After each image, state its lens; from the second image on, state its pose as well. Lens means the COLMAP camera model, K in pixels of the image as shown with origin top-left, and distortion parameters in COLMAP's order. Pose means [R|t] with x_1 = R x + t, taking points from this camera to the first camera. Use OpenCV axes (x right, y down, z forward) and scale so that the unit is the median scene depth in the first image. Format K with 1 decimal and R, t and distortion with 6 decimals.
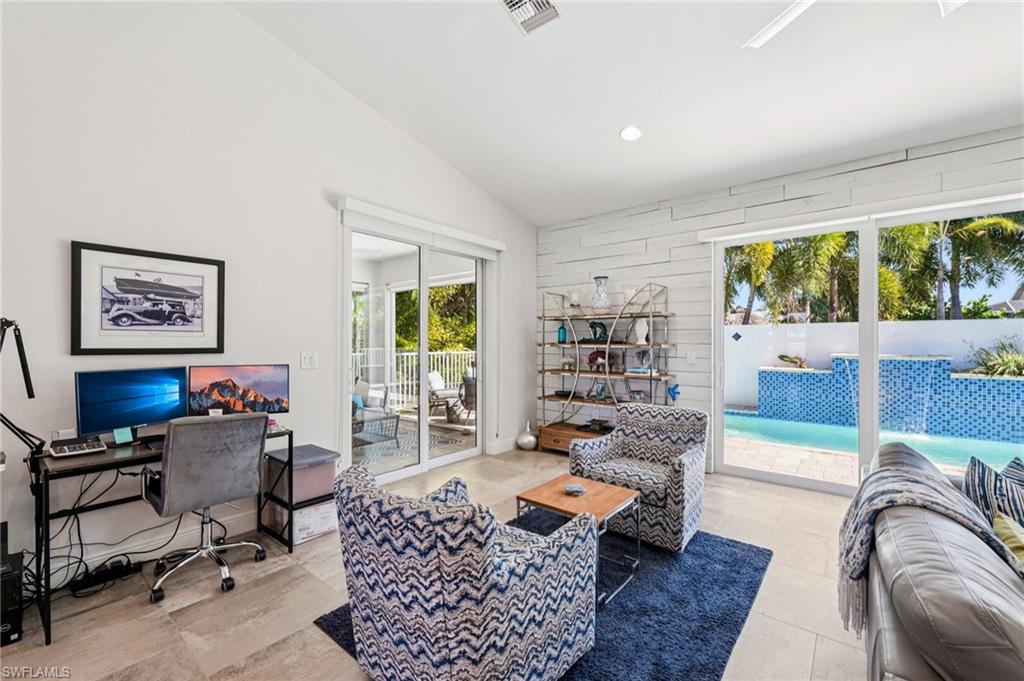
lens RADIAL K [[421.3, 0, 512.4], [0, 421.3, 343.4], [0, 0, 1]] dist [0.001489, -0.000213]
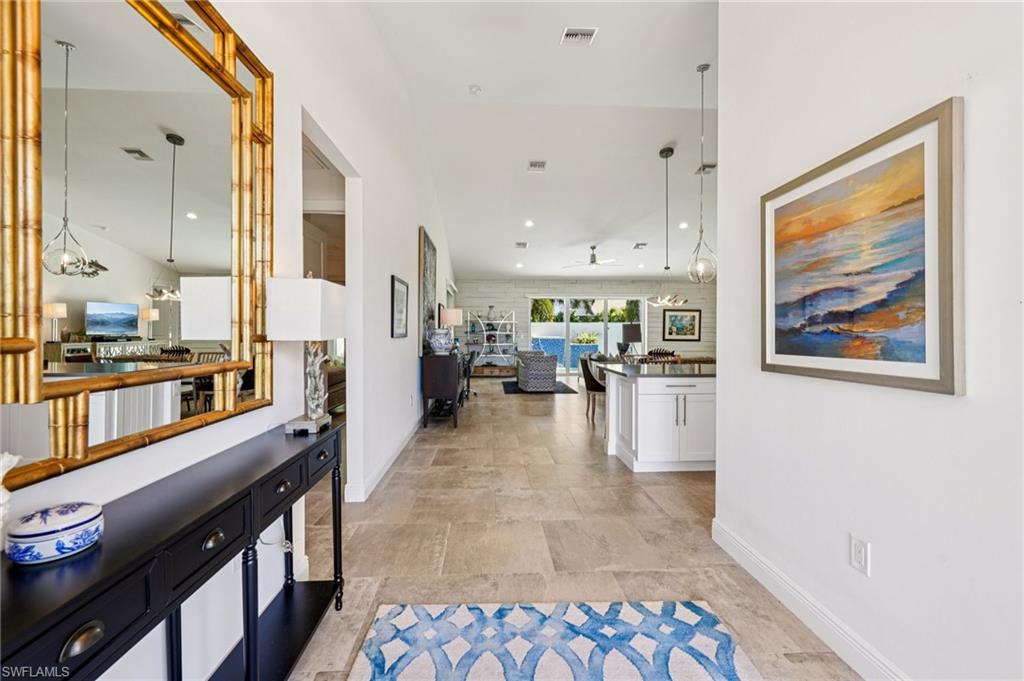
lens RADIAL K [[417.9, 0, 511.9], [0, 417.9, 334.7], [0, 0, 1]] dist [0.001988, -0.000750]
pose [[0.738614, -0.006070, 0.674102, -1.505768], [0.002636, 0.999978, 0.006116, 0.002632], [-0.674124, -0.002740, 0.738613, -1.027746]]
